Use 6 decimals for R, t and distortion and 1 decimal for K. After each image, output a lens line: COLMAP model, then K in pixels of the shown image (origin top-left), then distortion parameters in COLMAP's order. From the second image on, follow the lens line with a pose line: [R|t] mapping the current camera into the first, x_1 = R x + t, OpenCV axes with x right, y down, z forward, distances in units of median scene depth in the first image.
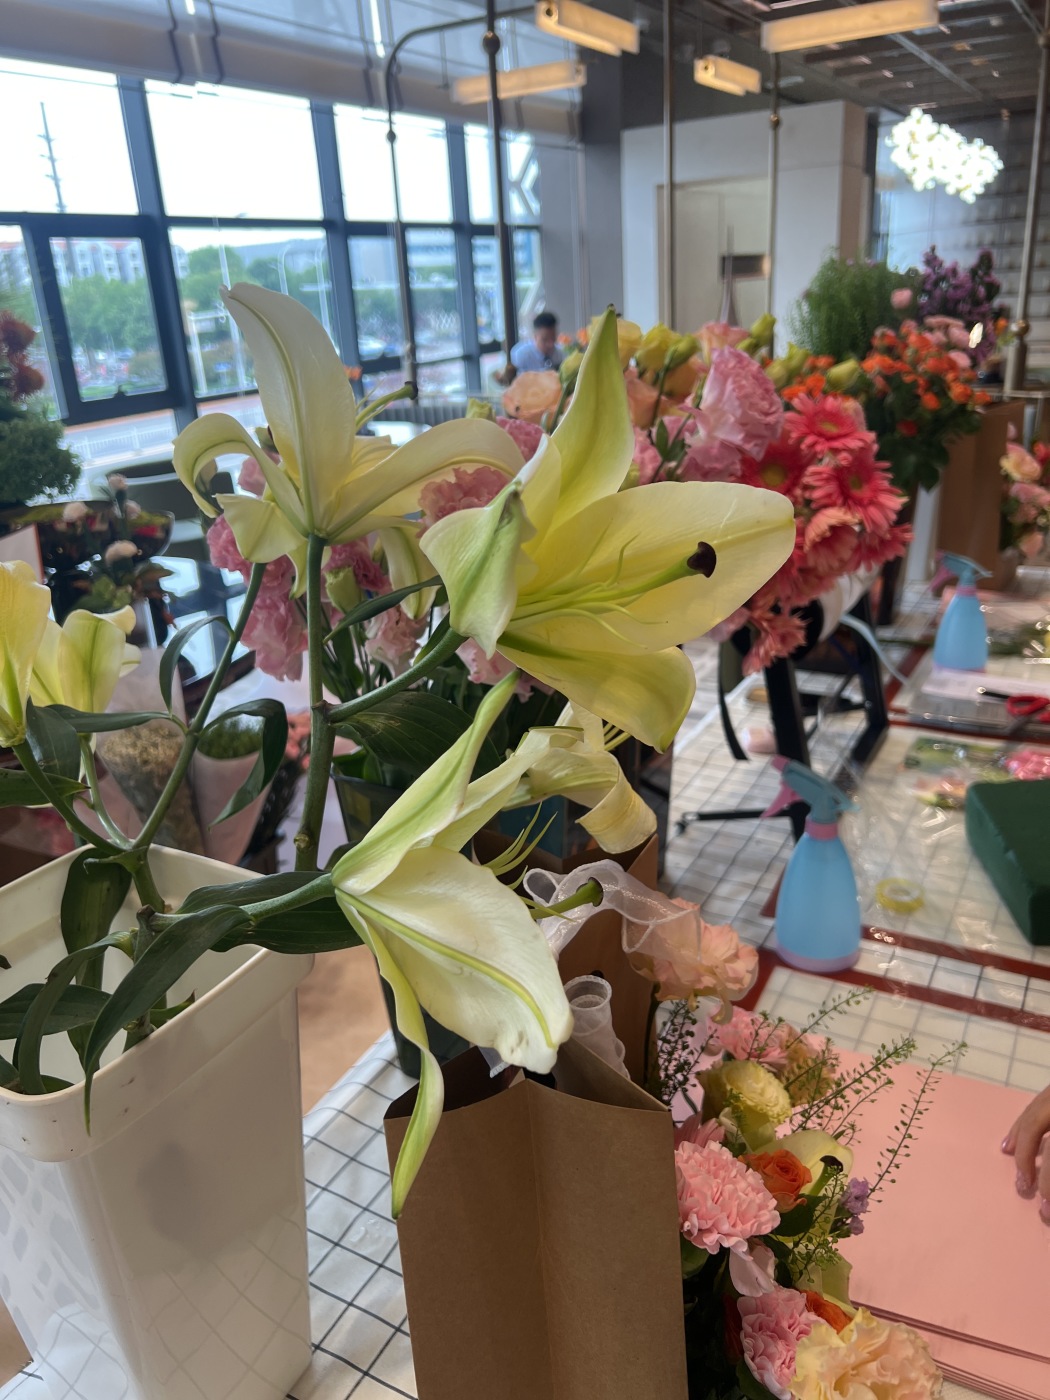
lens RADIAL K [[1051.0, 0, 522.0], [0, 1051.0, 690.1], [0, 0, 1]] dist [0.014970, 0.005437]
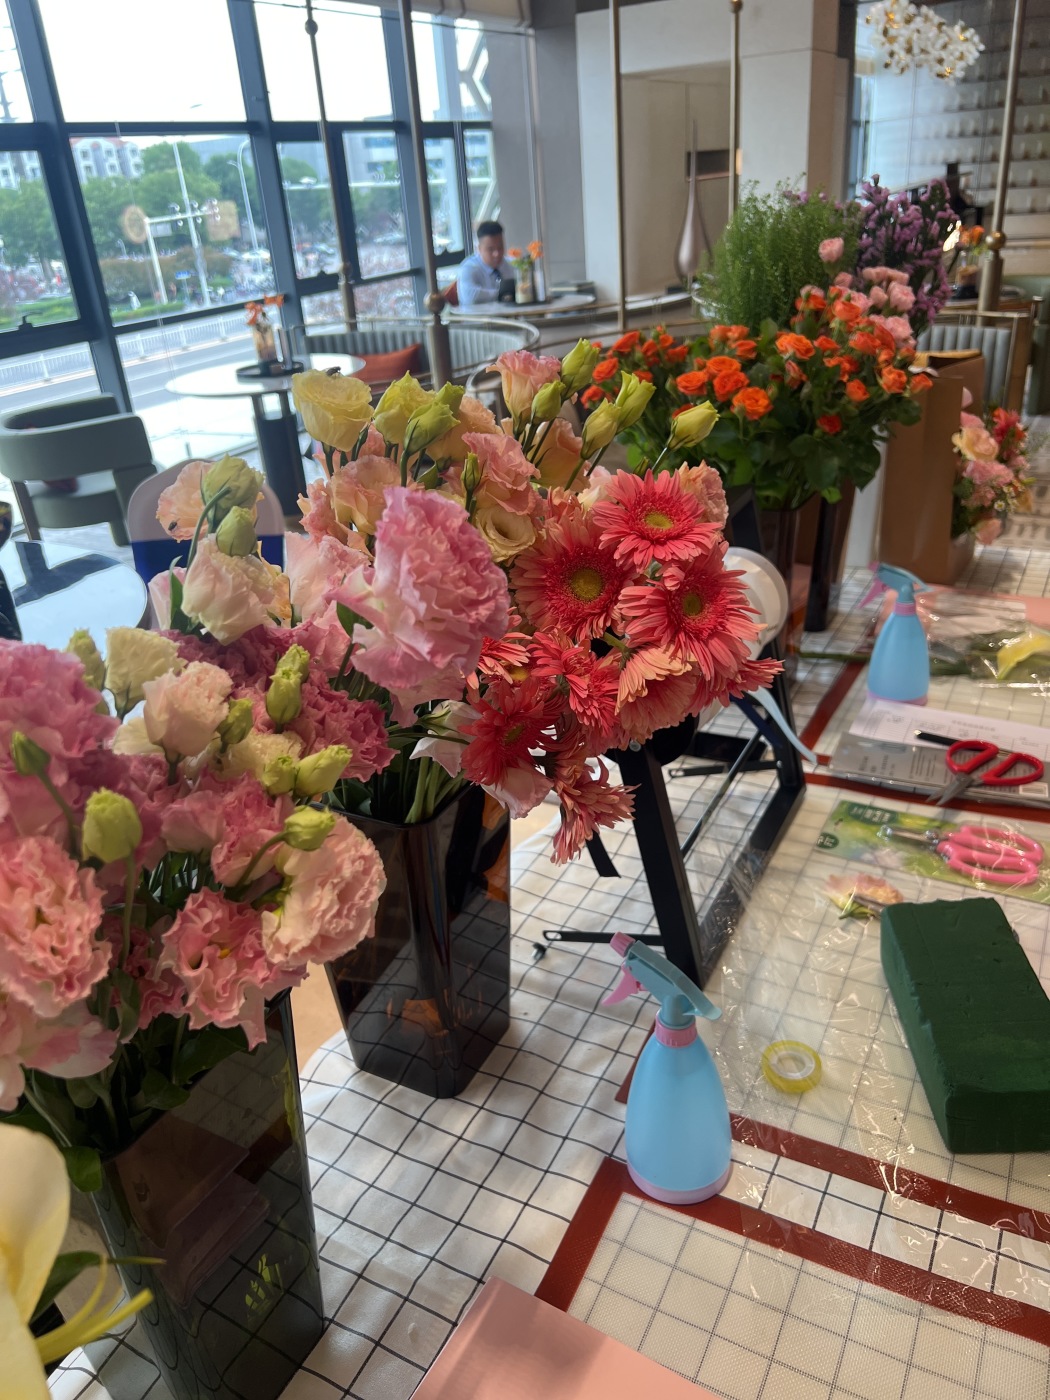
lens RADIAL K [[1046.9, 0, 525.0], [0, 1046.9, 700.0], [0, 0, 1]] dist [0.062814, -0.075903]
pose [[0.999497, -0.025526, 0.018817, 0.088064], [0.023745, 0.995707, 0.089460, -0.091989], [-0.021019, -0.088969, 0.995813, 0.138858]]
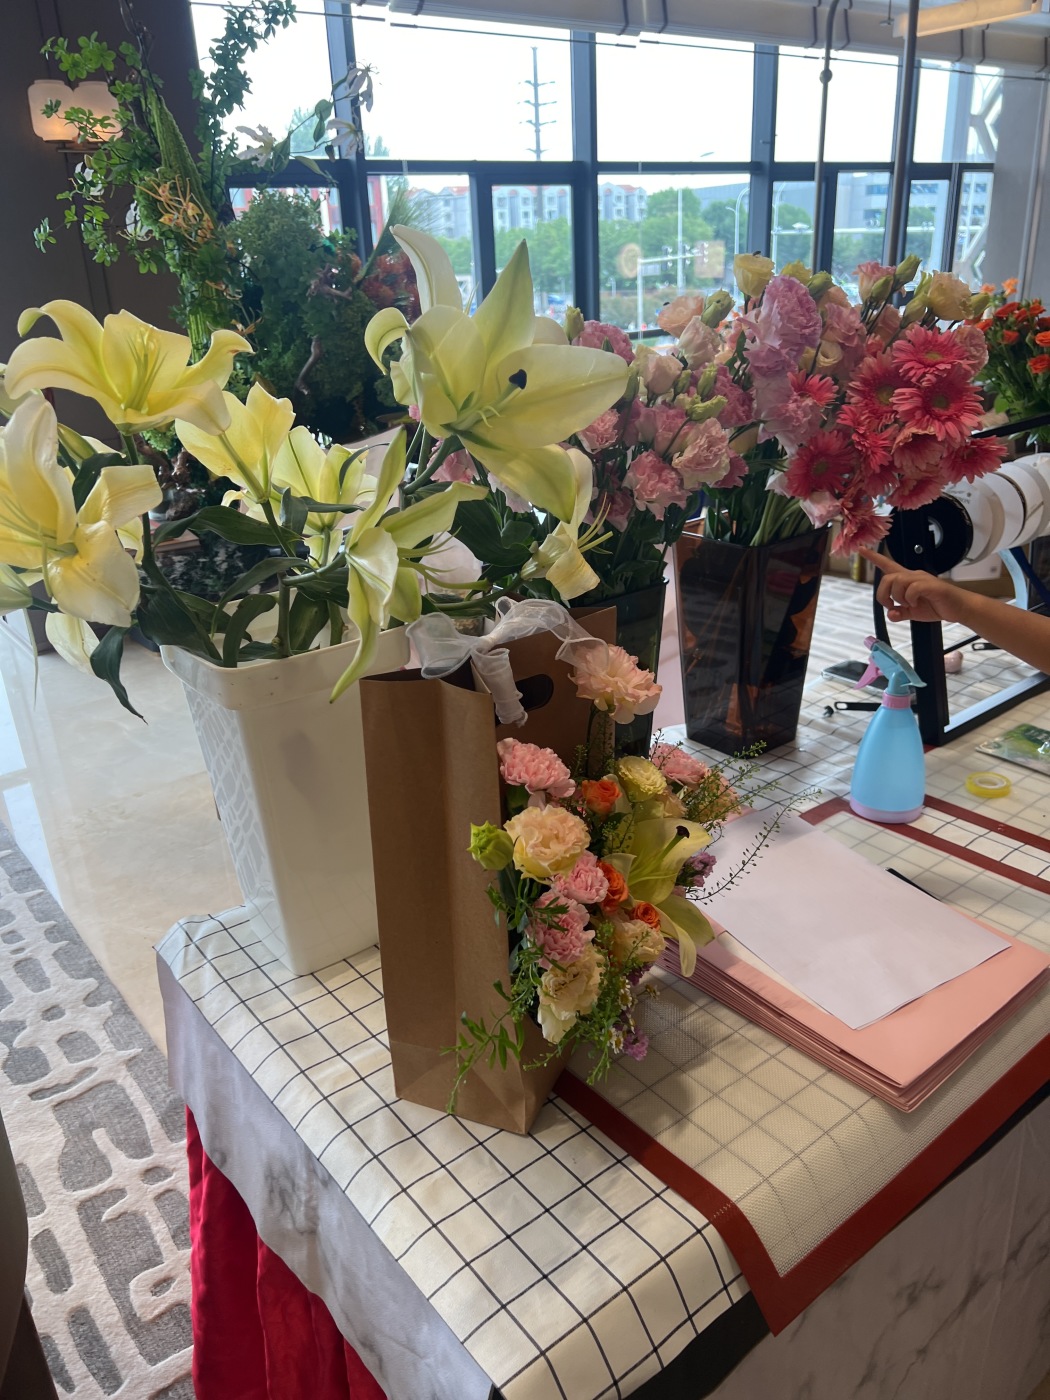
lens RADIAL K [[1046.9, 0, 525.0], [0, 1046.9, 700.0], [0, 0, 1]] dist [0.062814, -0.075903]
pose [[0.925973, 0.161025, -0.341534, 0.159006], [-0.143093, 0.986690, 0.077245, 0.051642], [0.349426, -0.022656, 0.936690, -0.135853]]
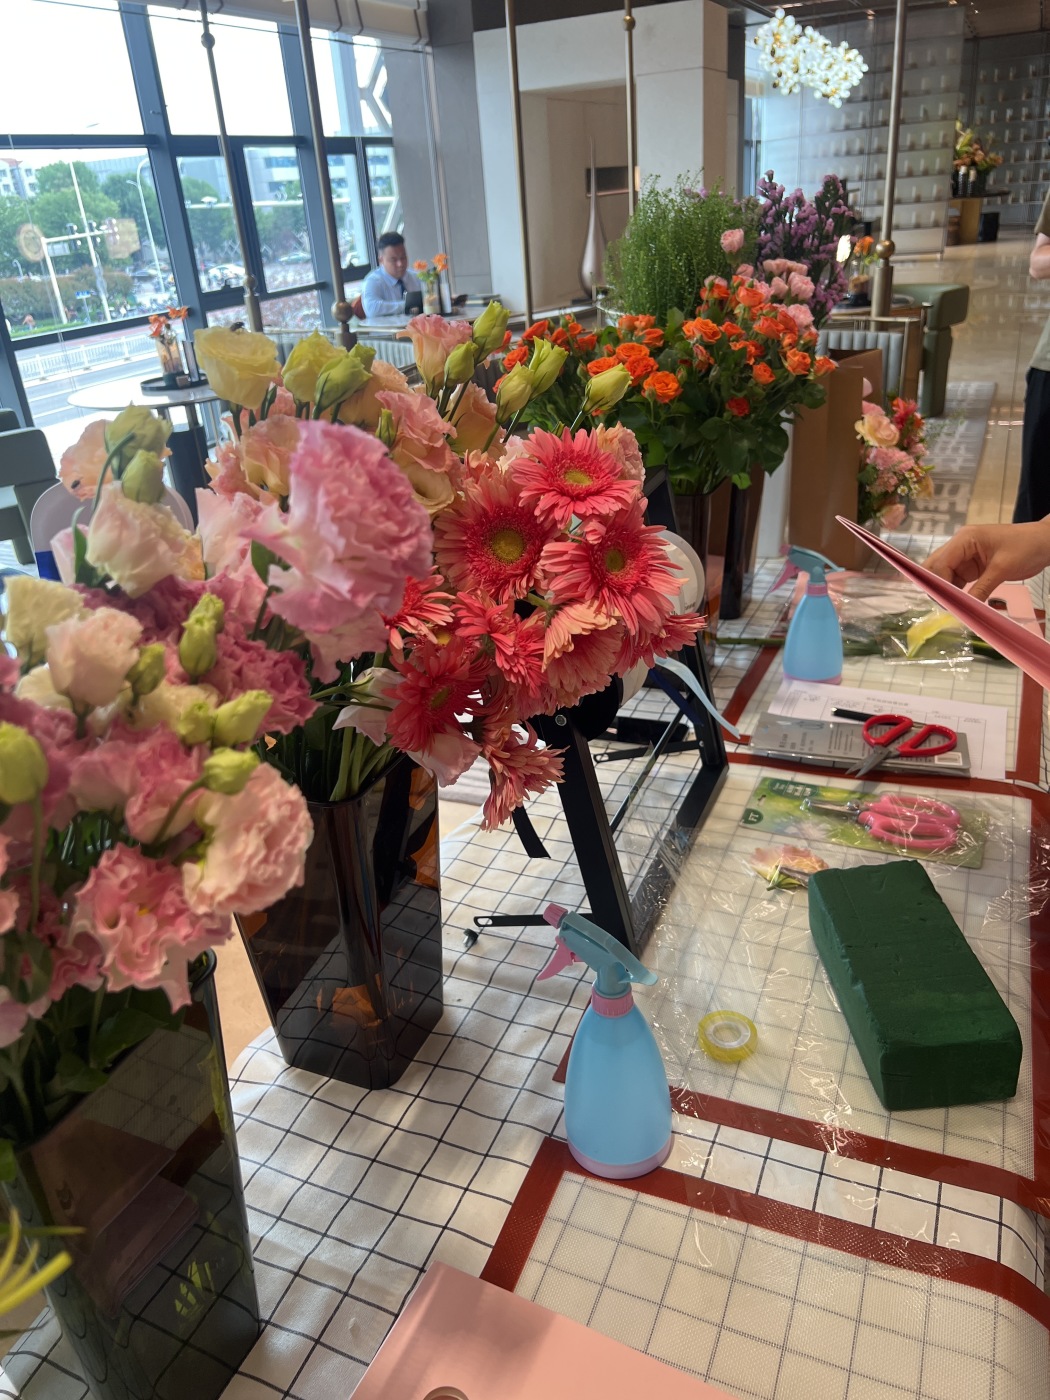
lens RADIAL K [[1044.7, 0, 514.8], [0, 1044.7, 690.1], [0, 0, 1]] dist [0.062666, -0.073144]
pose [[0.994593, -0.058563, 0.085758, 0.086147], [0.052541, 0.996101, 0.070873, -0.075864], [-0.089574, -0.065984, 0.993792, 0.143721]]
